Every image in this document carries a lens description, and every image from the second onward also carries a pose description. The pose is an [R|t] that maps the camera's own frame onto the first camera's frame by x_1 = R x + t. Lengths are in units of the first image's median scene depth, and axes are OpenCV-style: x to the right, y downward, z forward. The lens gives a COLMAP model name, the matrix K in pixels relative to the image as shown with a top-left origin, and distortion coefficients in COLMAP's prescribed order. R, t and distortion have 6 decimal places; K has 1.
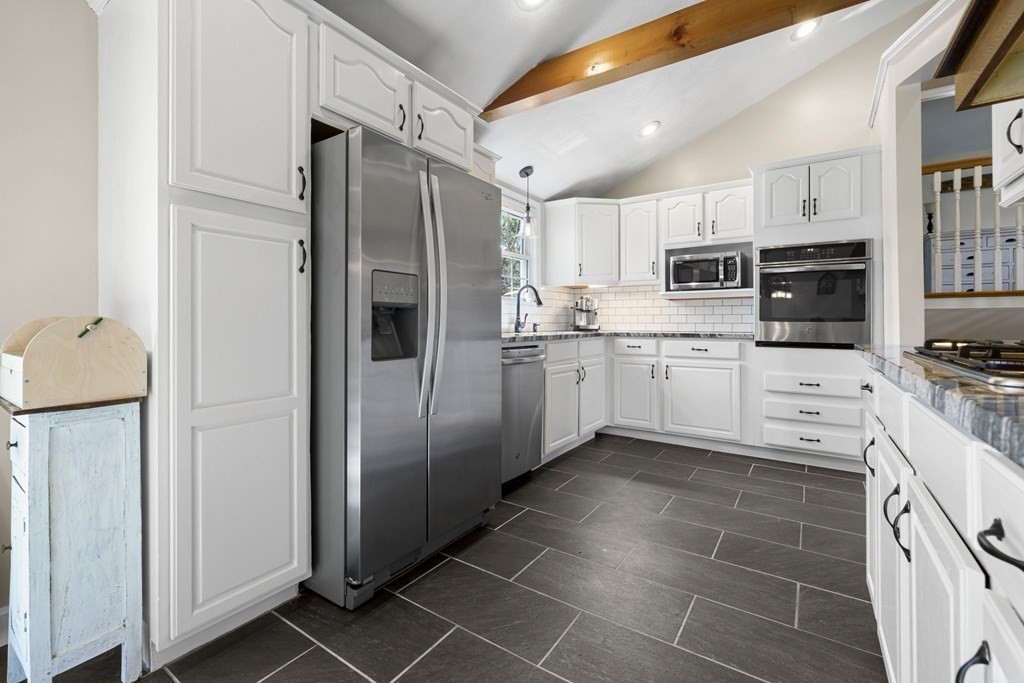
lens RADIAL K [[443.4, 0, 509.0], [0, 443.4, 320.9], [0, 0, 1]] dist [0.000015, 0.000097]
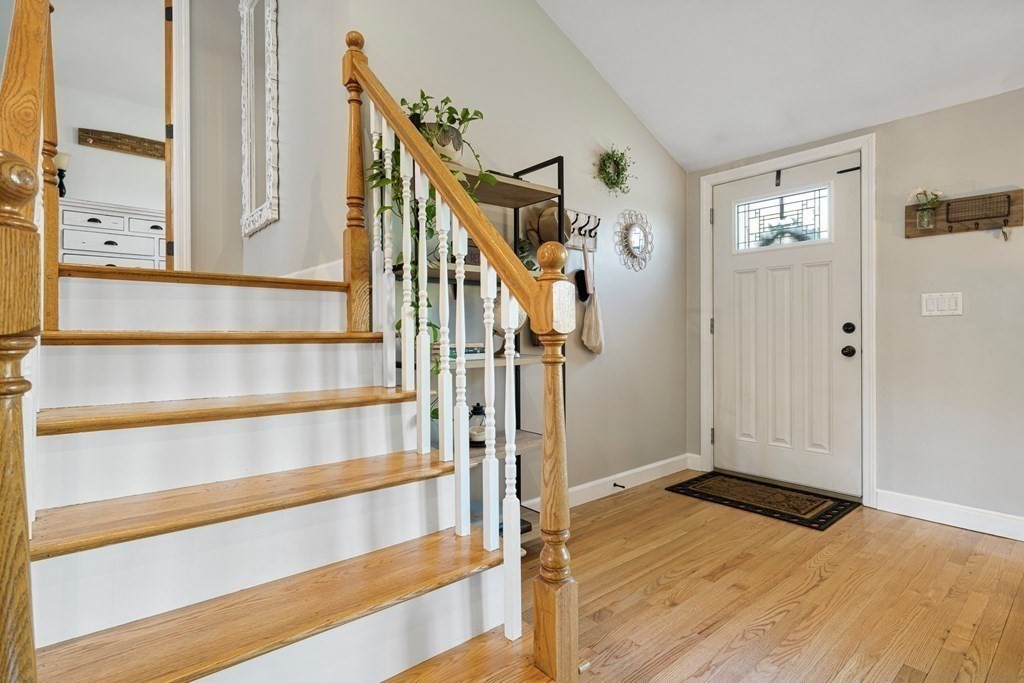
lens RADIAL K [[514.1, 0, 511.5], [0, 514.1, 333.4], [0, 0, 1]] dist [0.002112, 0.000245]
pose [[0.257531, -0.000137, 0.966270, 0.774761], [0.000305, 1.000000, 0.000060, 0.001330], [-0.966270, 0.000279, 0.257531, 0.319342]]
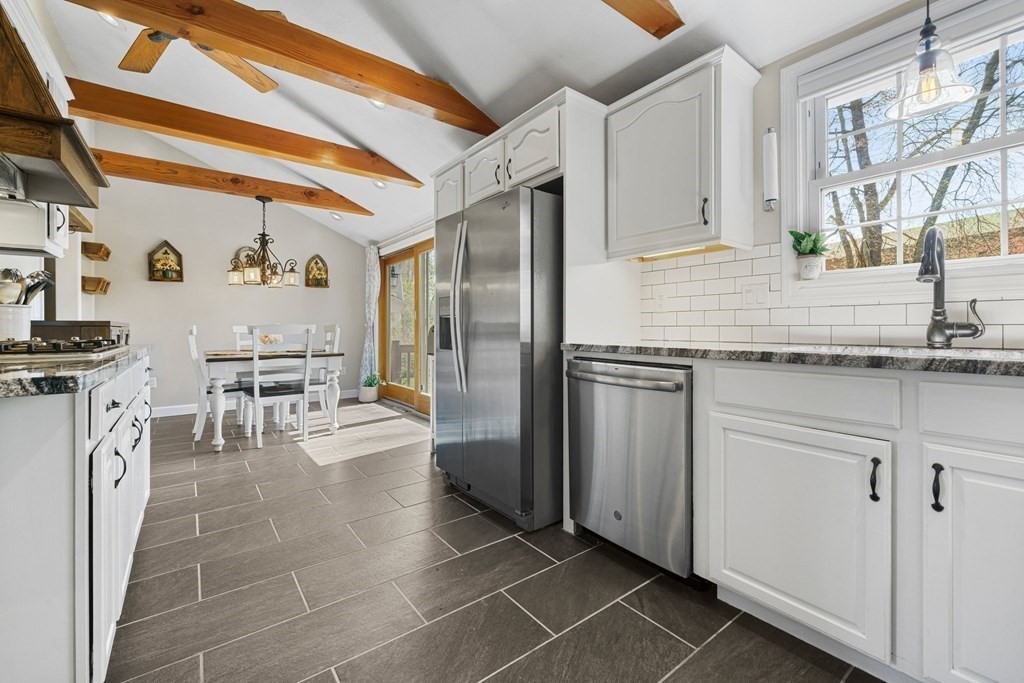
lens RADIAL K [[427.3, 0, 508.6], [0, 427.3, 326.4], [0, 0, 1]] dist [-0.000428, 0.000113]
pose [[-0.323721, -0.001152, -0.946152, 0.575219], [0.008494, 0.999955, -0.004123, 0.005054], [0.946115, -0.009372, -0.323696, 0.852117]]
